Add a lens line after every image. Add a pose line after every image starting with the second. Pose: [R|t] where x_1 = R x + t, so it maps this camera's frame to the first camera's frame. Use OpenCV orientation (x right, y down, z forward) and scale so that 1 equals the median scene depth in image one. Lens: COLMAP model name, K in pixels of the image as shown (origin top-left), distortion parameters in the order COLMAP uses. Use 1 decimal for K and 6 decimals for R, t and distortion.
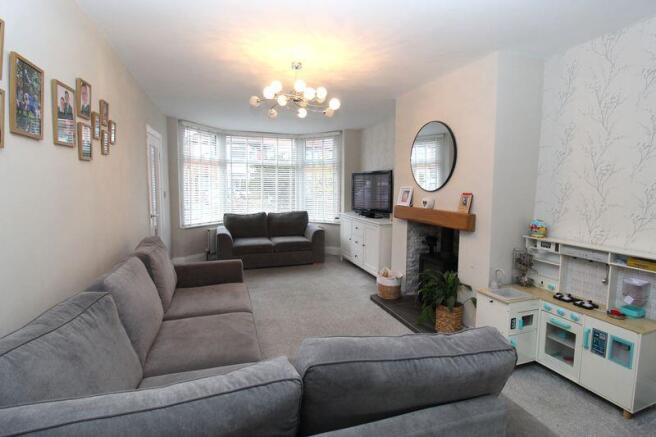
lens RADIAL K [[303.5, 0, 329.6], [0, 303.5, 210.3], [0, 0, 1]] dist [0.015401, -0.018584]
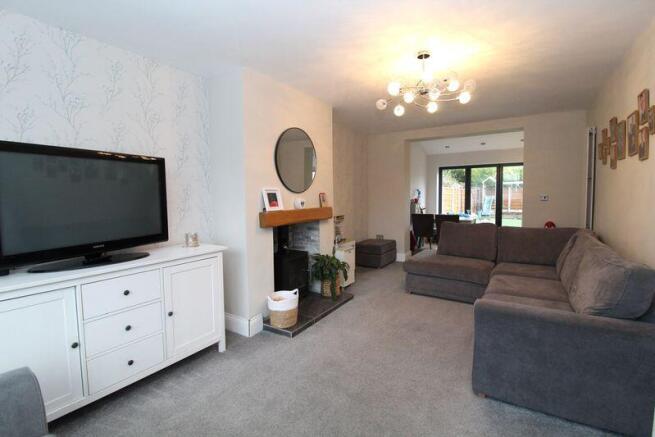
lens RADIAL K [[297.8, 0, 336.4], [0, 297.8, 211.4], [0, 0, 1]] dist [0.022253, -0.026134]
pose [[-0.620053, -0.063378, 0.781996, -0.433578], [0.064093, 0.989308, 0.131000, -0.095047], [-0.781938, 0.131347, -0.609362, 1.158110]]
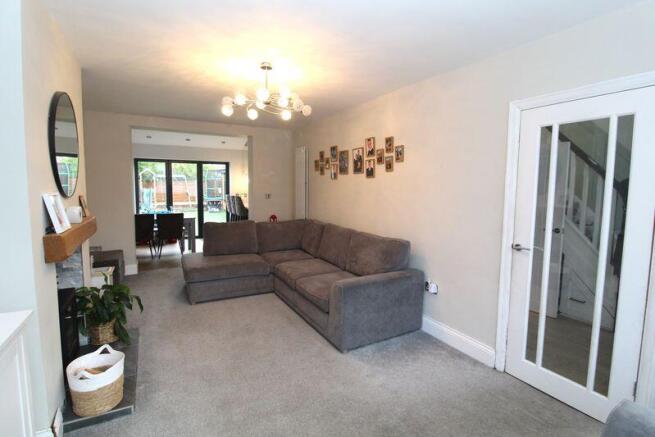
lens RADIAL K [[303.0, 0, 329.1], [0, 303.0, 210.3], [0, 0, 1]] dist [0.015401, -0.018584]
pose [[-0.990035, -0.025372, -0.138515, -0.096601], [-0.047857, 0.985712, 0.161500, -0.128625], [0.132438, 0.166519, -0.977104, 1.304712]]
